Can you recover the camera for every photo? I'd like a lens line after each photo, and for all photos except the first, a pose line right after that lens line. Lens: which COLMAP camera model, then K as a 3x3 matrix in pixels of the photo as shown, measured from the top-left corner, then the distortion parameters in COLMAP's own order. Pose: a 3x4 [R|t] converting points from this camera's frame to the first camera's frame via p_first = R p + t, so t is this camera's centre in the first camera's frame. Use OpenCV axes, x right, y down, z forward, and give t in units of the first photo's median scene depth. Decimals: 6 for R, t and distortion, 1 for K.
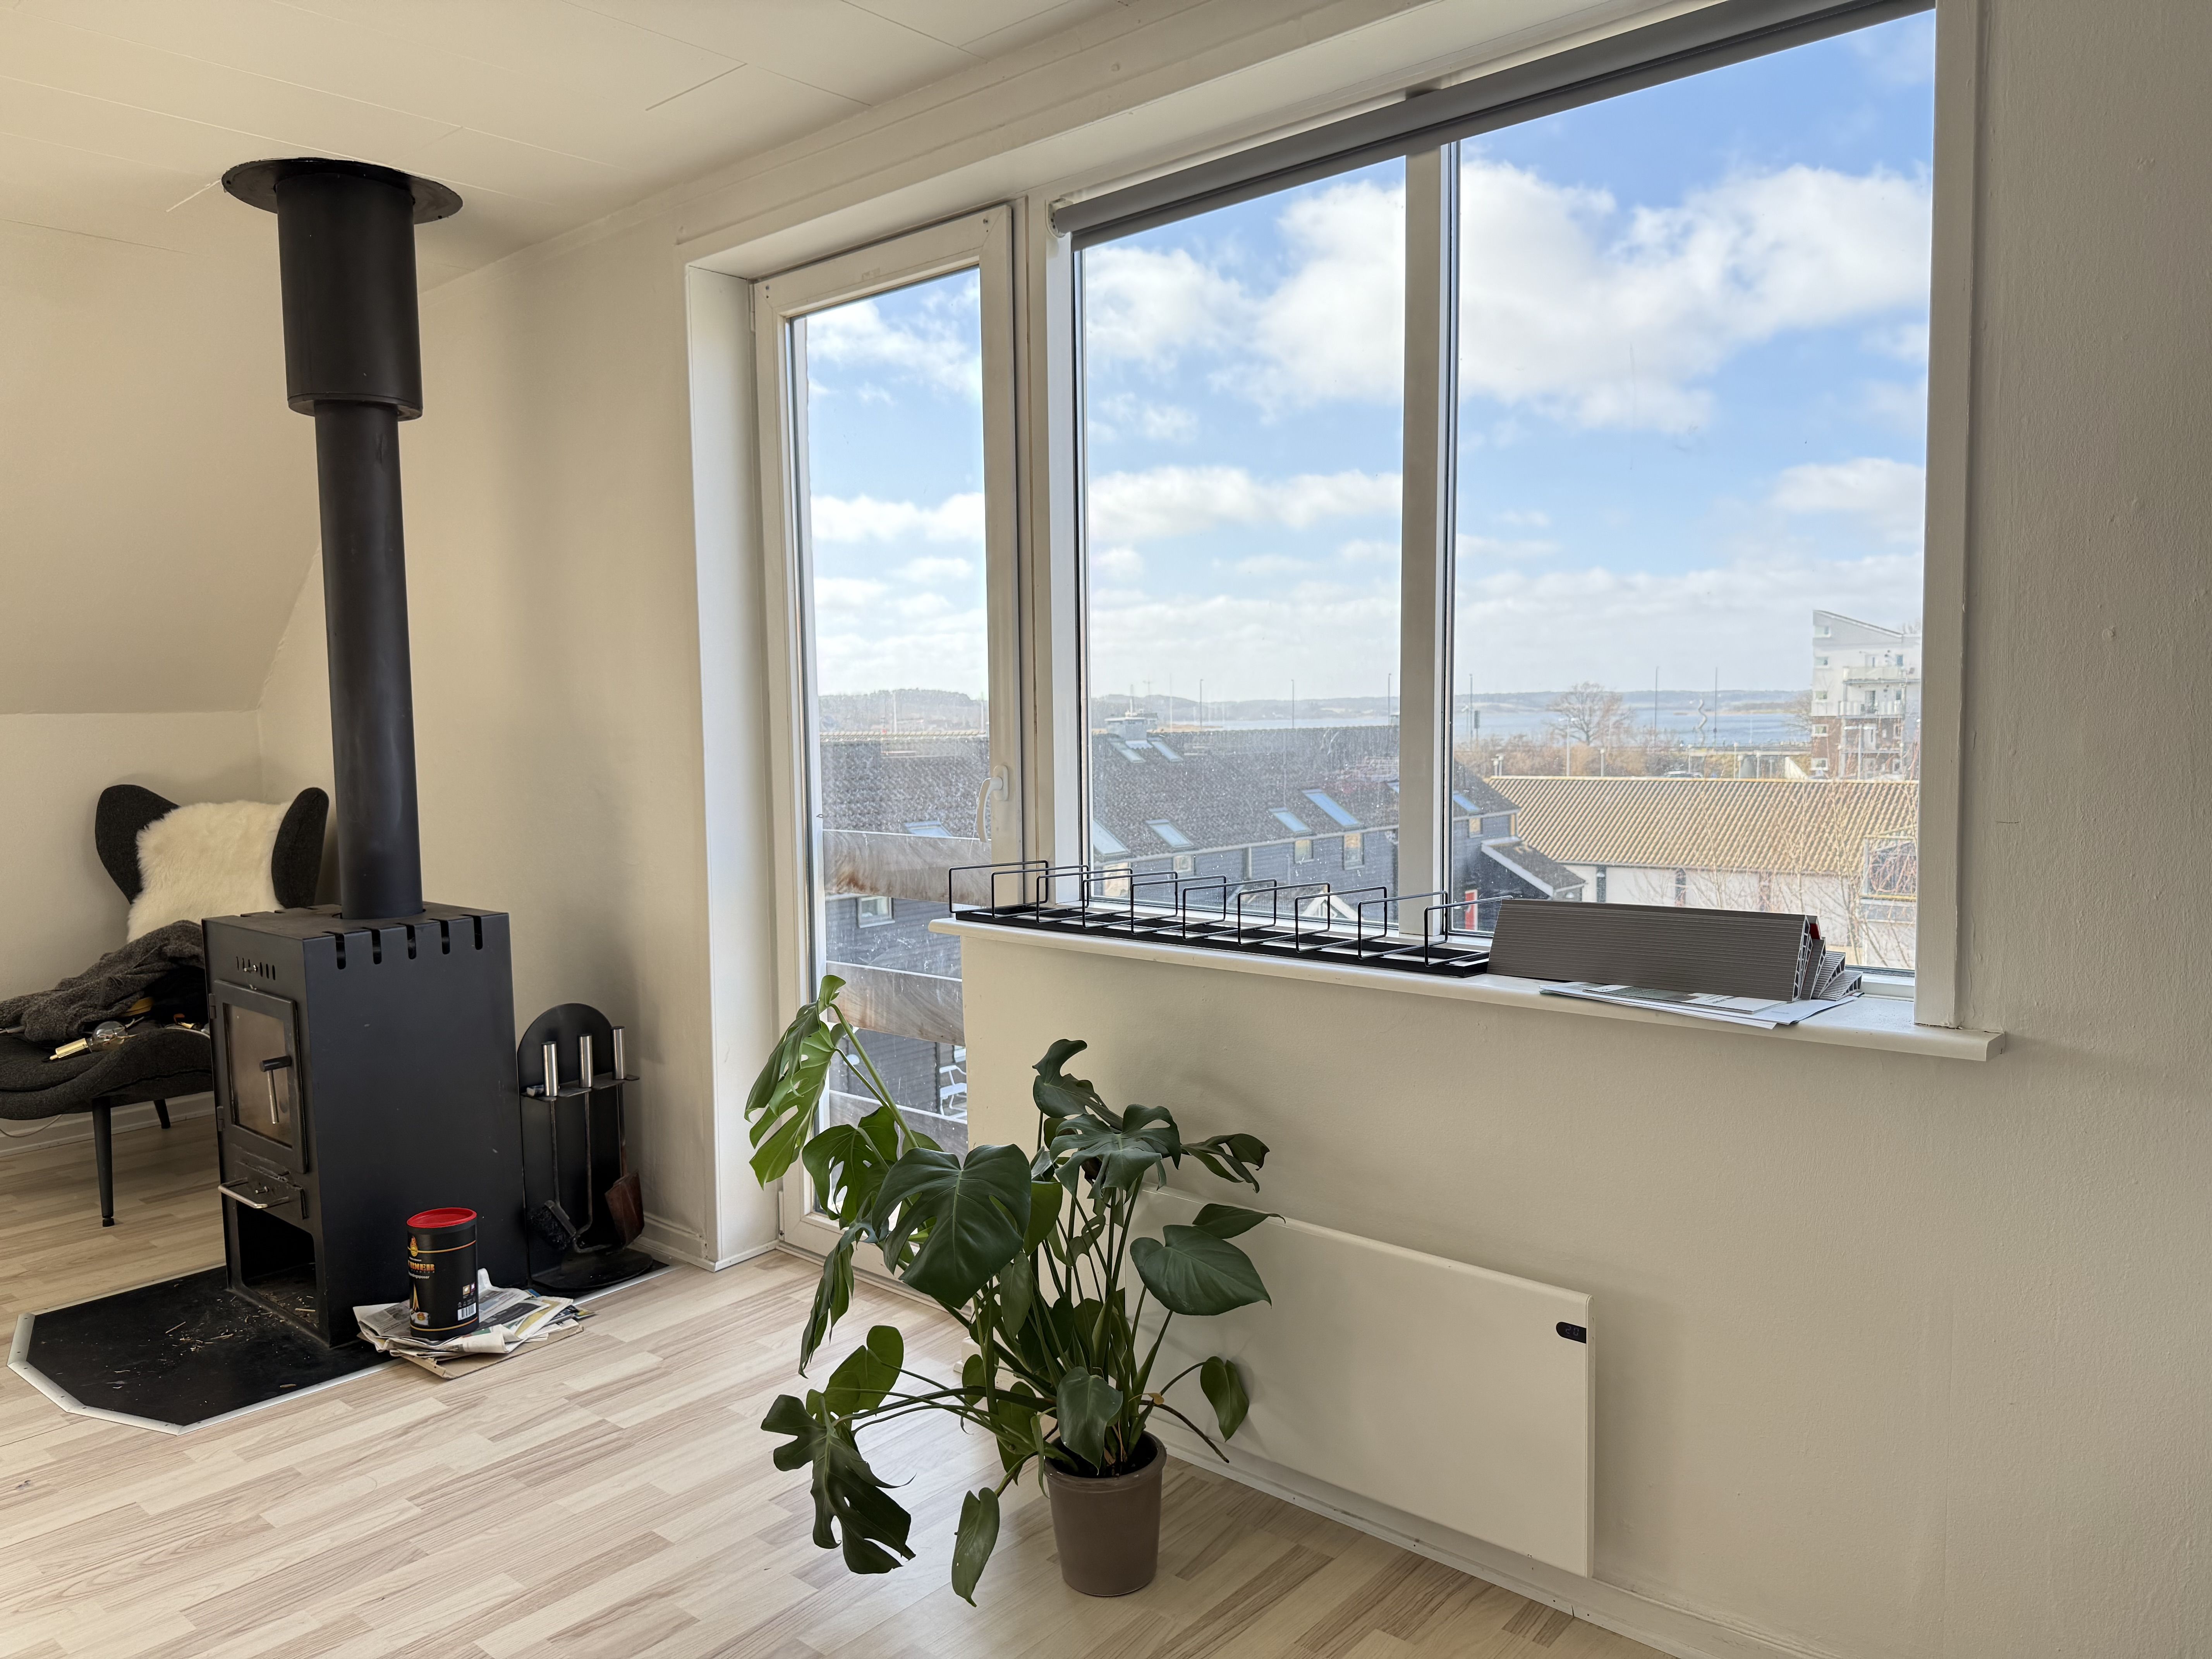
lens RADIAL K [[1573.0, 0, 1100.0], [0, 1573.0, 822.4], [0, 0, 1]] dist [-0.005260, -0.004725]
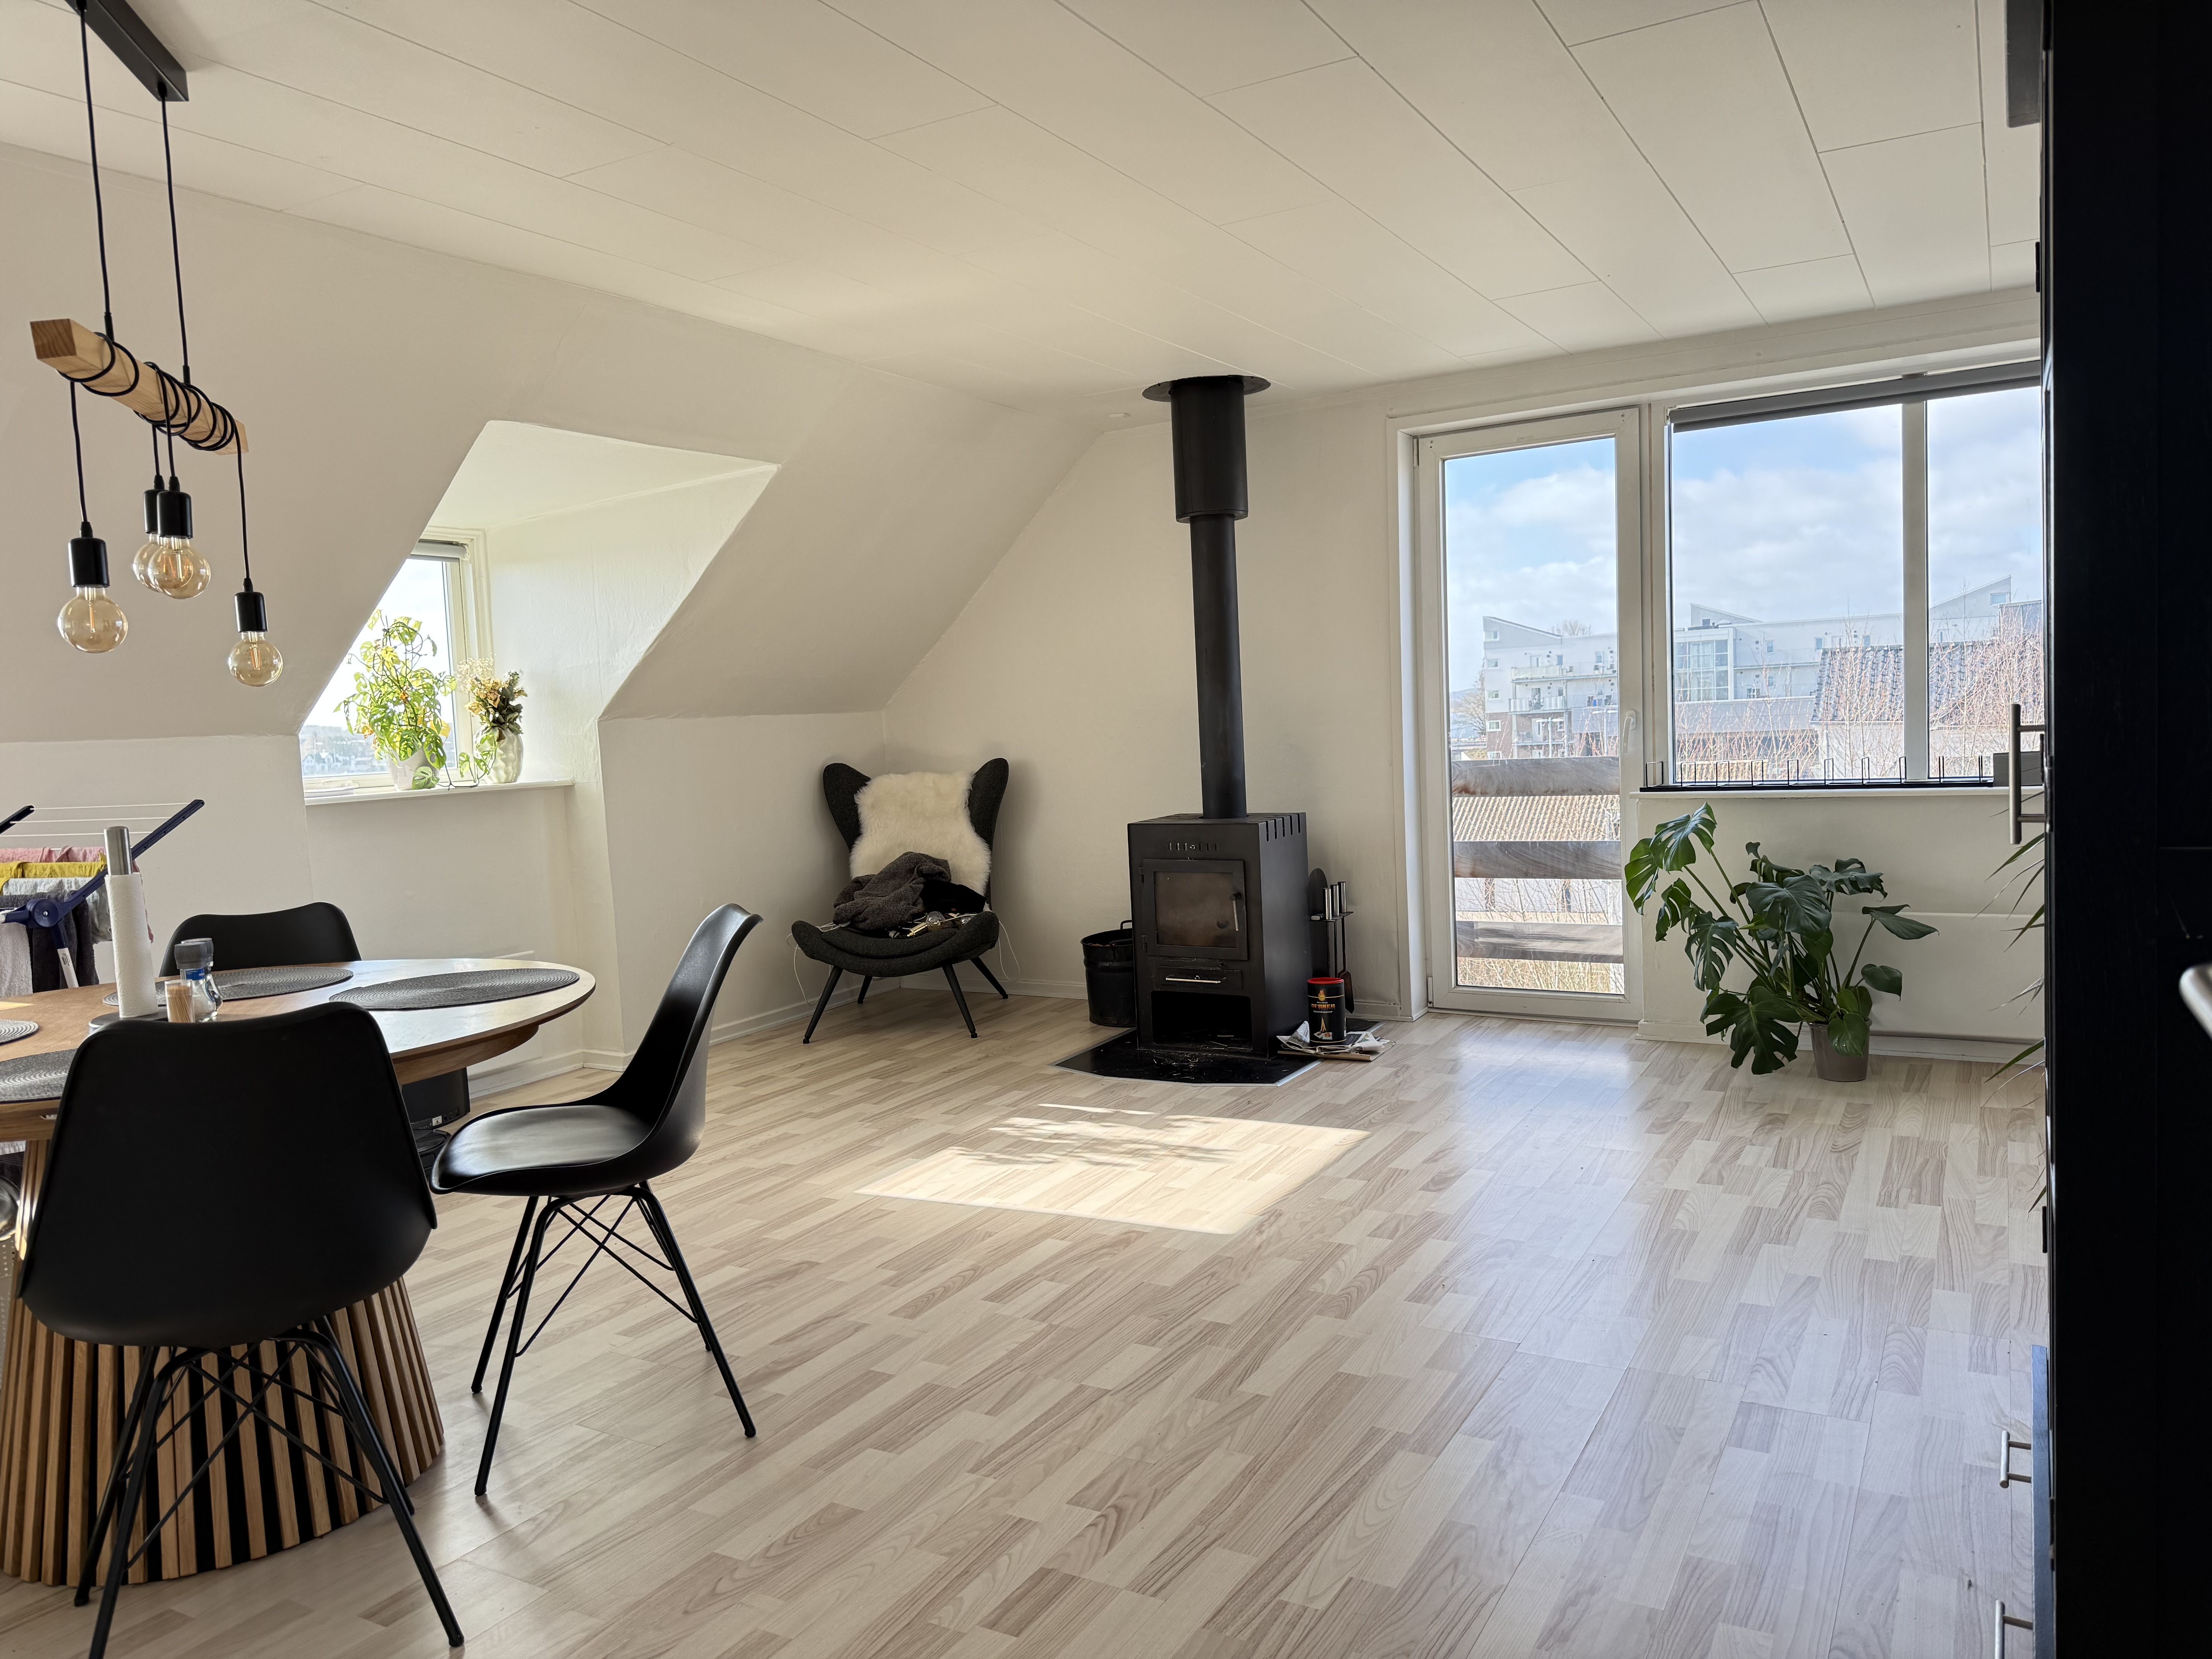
lens RADIAL K [[1532.1, 0, 1054.9], [0, 1532.1, 833.5], [0, 0, 1]] dist [0.051891, -0.138344]
pose [[0.986641, -0.044057, 0.156836, -0.860939], [0.044369, 0.999014, 0.001512, 0.063200], [-0.156748, 0.005467, 0.987623, -0.564814]]
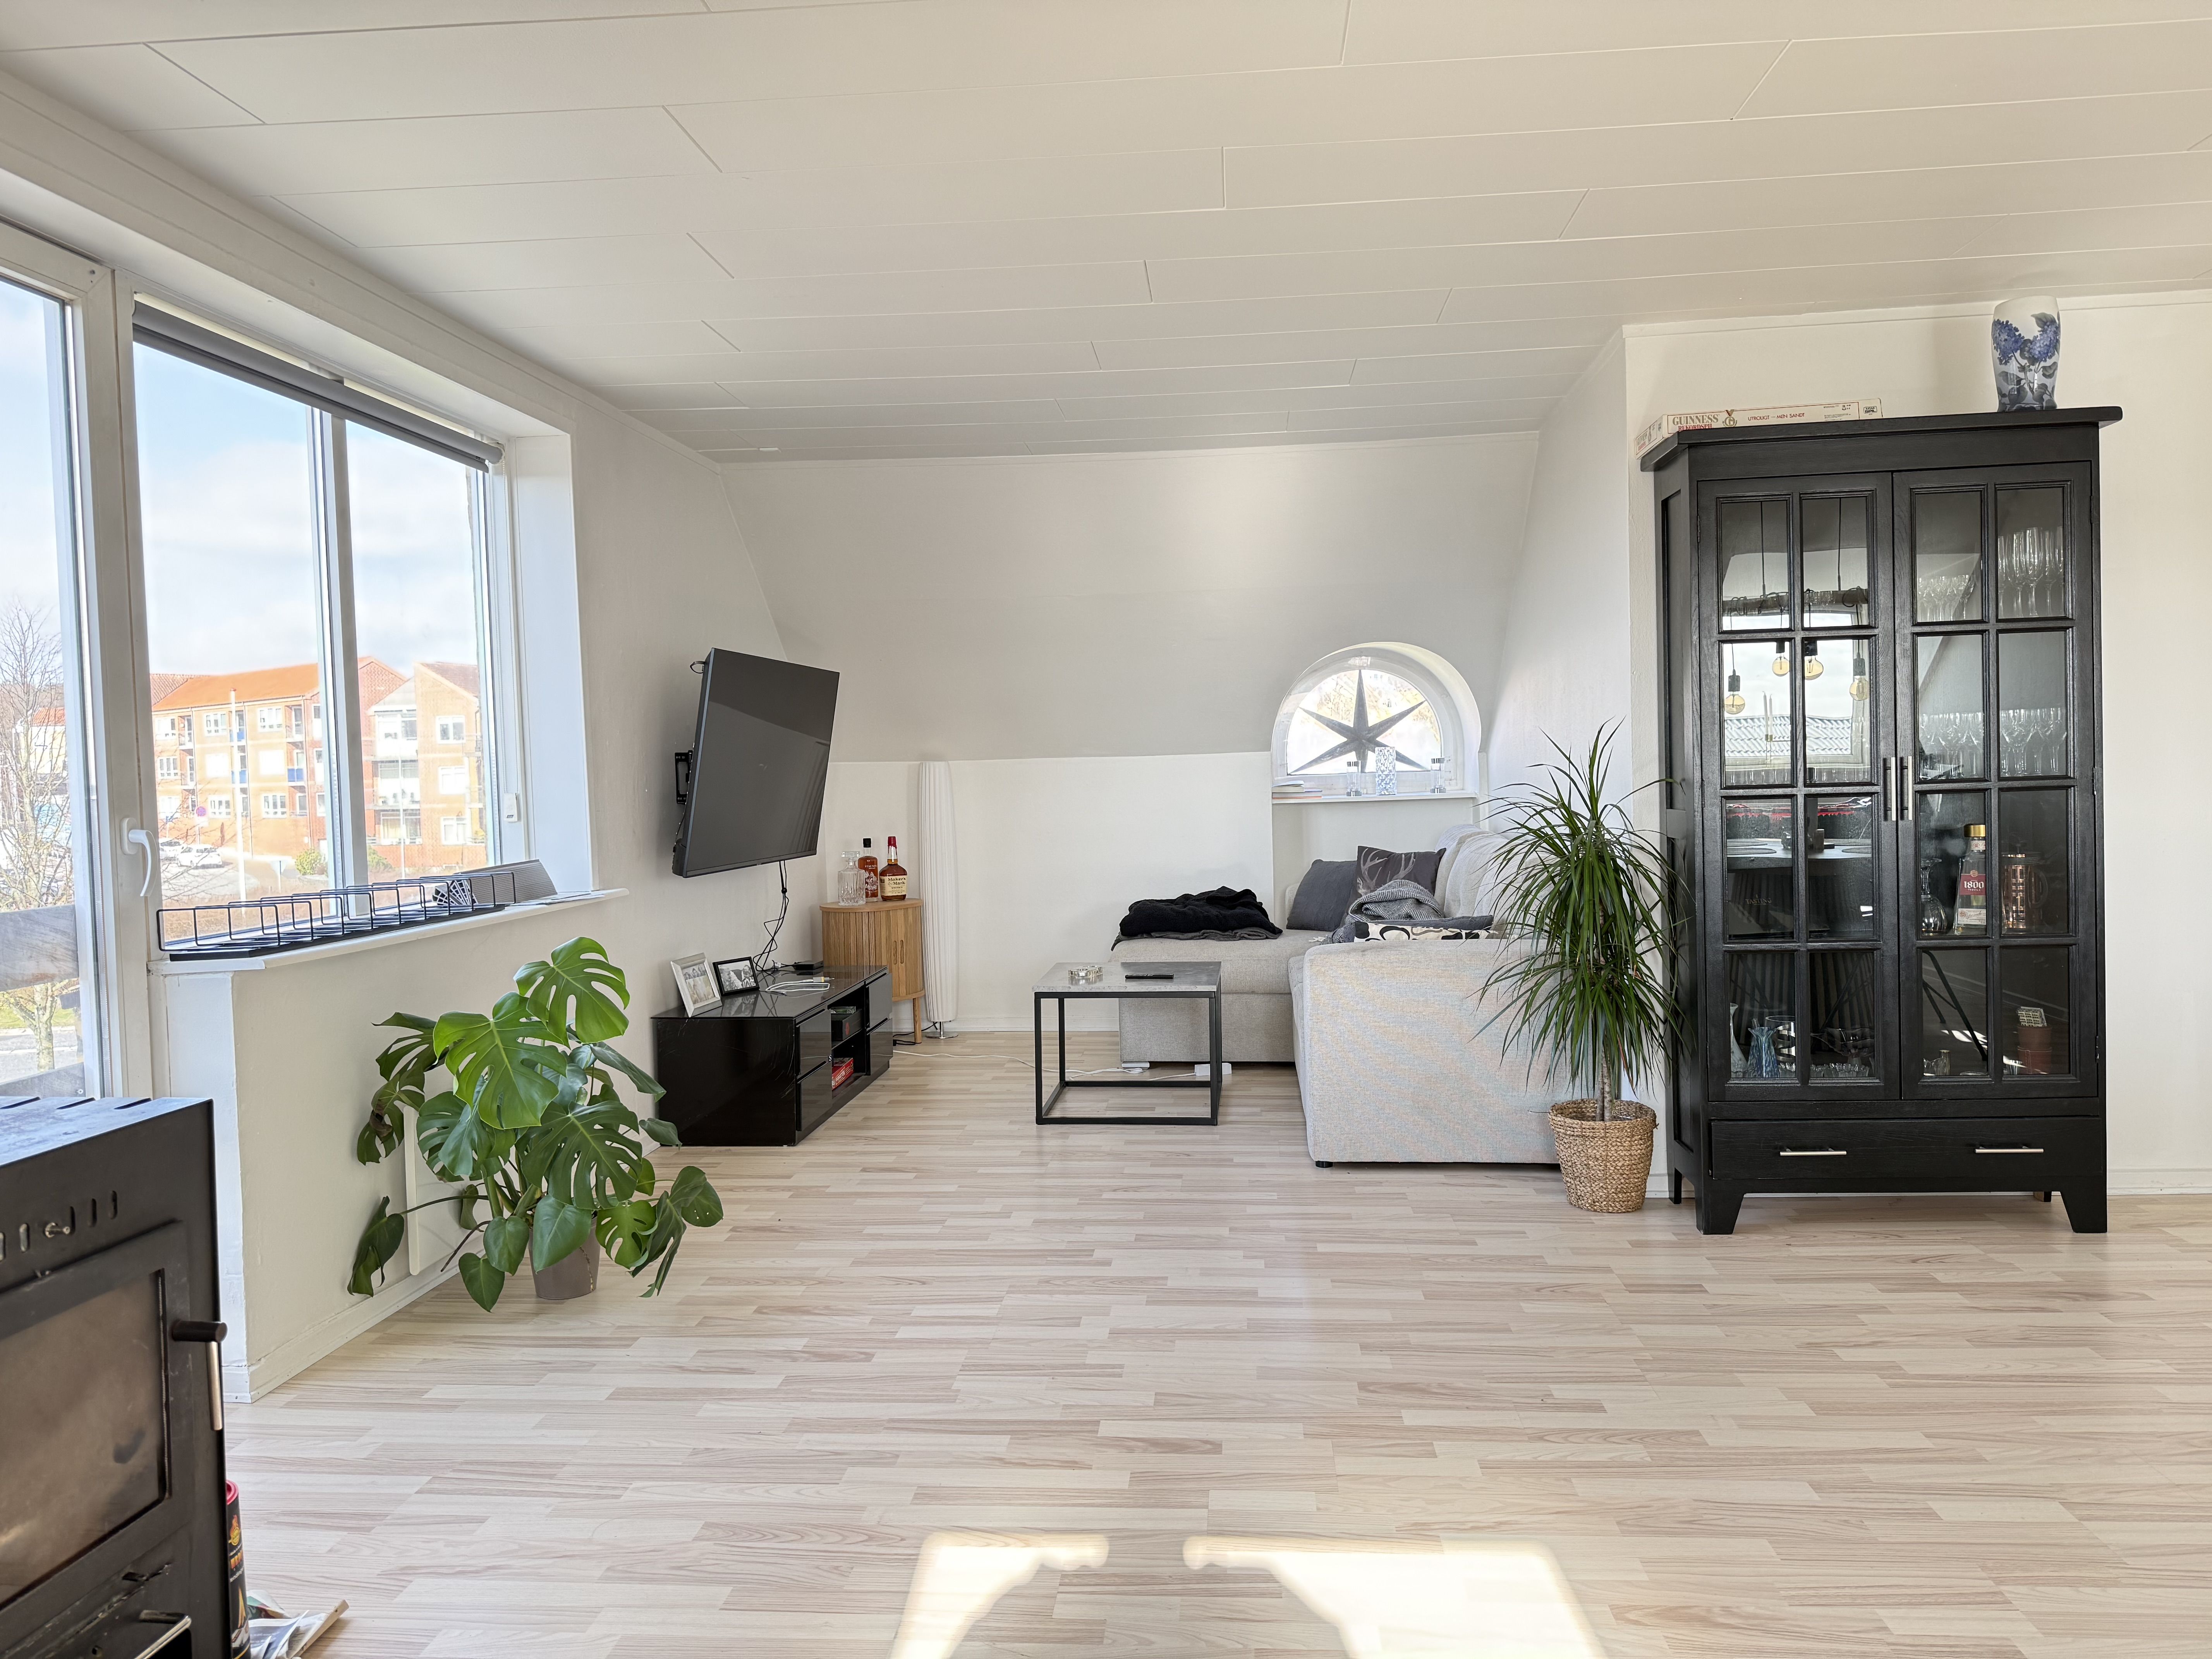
lens RADIAL K [[1573.0, 0, 1100.0], [0, 1573.0, 822.4], [0, 0, 1]] dist [-0.005260, -0.004725]
pose [[-0.576833, 0.004393, 0.816850, -1.039913], [0.099889, 0.992860, 0.065199, -0.032543], [-0.810732, 0.119203, -0.573153, 0.906955]]
